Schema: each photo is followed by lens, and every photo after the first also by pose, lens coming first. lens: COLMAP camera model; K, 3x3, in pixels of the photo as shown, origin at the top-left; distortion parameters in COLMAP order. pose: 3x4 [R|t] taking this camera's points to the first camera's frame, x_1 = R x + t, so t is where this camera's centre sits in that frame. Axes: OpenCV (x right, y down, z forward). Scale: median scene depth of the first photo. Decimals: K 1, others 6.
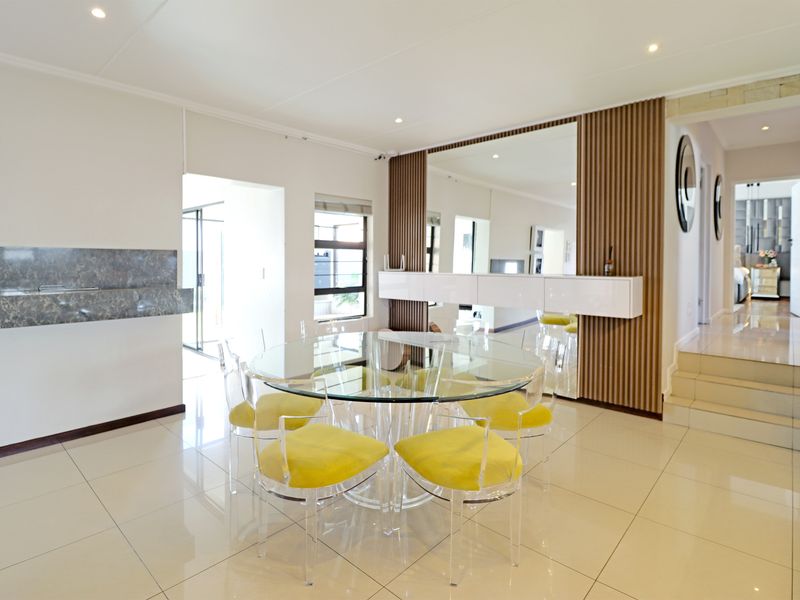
lens RADIAL K [[427.0, 0, 420.9], [0, 427.0, 279.4], [0, 0, 1]] dist [-0.003271, -0.001026]
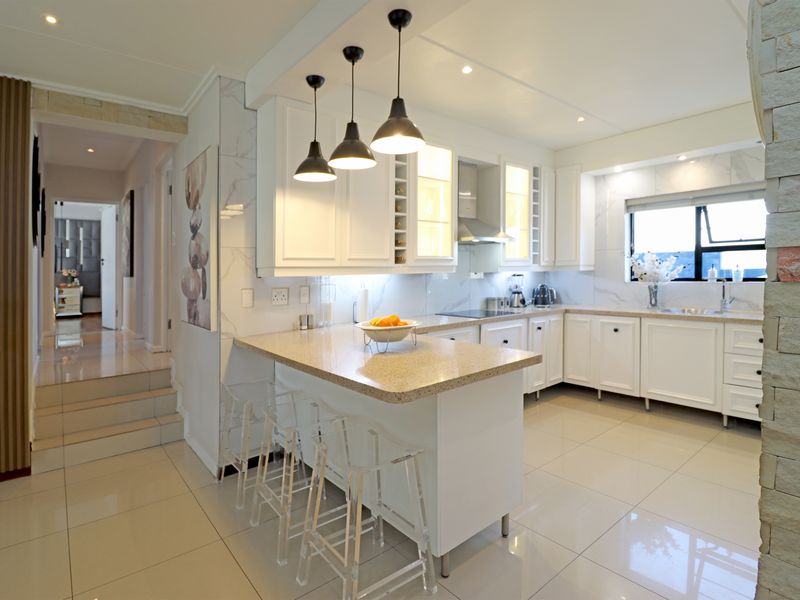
lens RADIAL K [[423.2, 0, 374.1], [0, 423.2, 284.7], [0, 0, 1]] dist [0.028176, -0.041446]
pose [[0.192226, -0.031413, 0.980848, -0.052727], [0.066239, 0.997623, 0.018969, -0.003471], [-0.979113, 0.061324, 0.193850, 0.098985]]
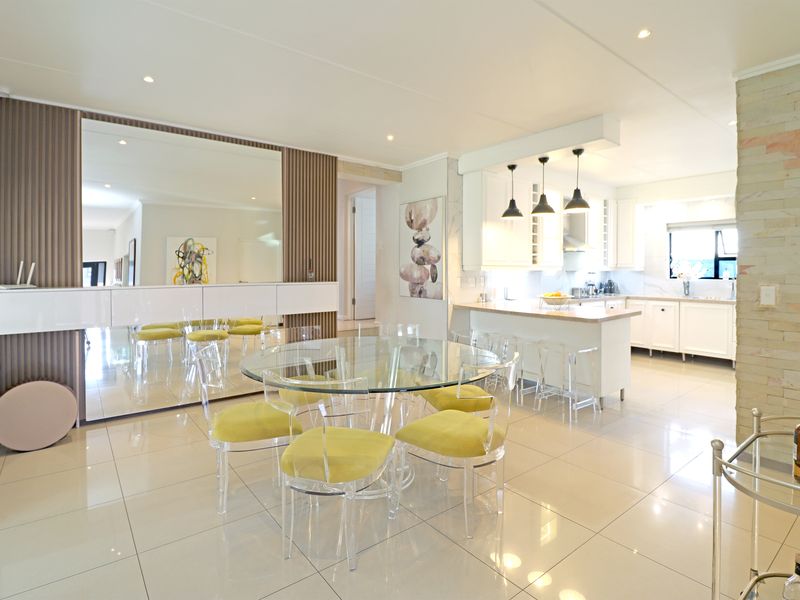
lens RADIAL K [[443.9, 0, 371.5], [0, 443.9, 266.1], [0, 0, 1]] dist [-0.000186, -0.000421]
pose [[0.199236, 0.005128, 0.979938, -0.416847], [0.044980, 0.998885, -0.014372, -0.013397], [-0.978919, 0.046941, 0.198783, 0.280791]]
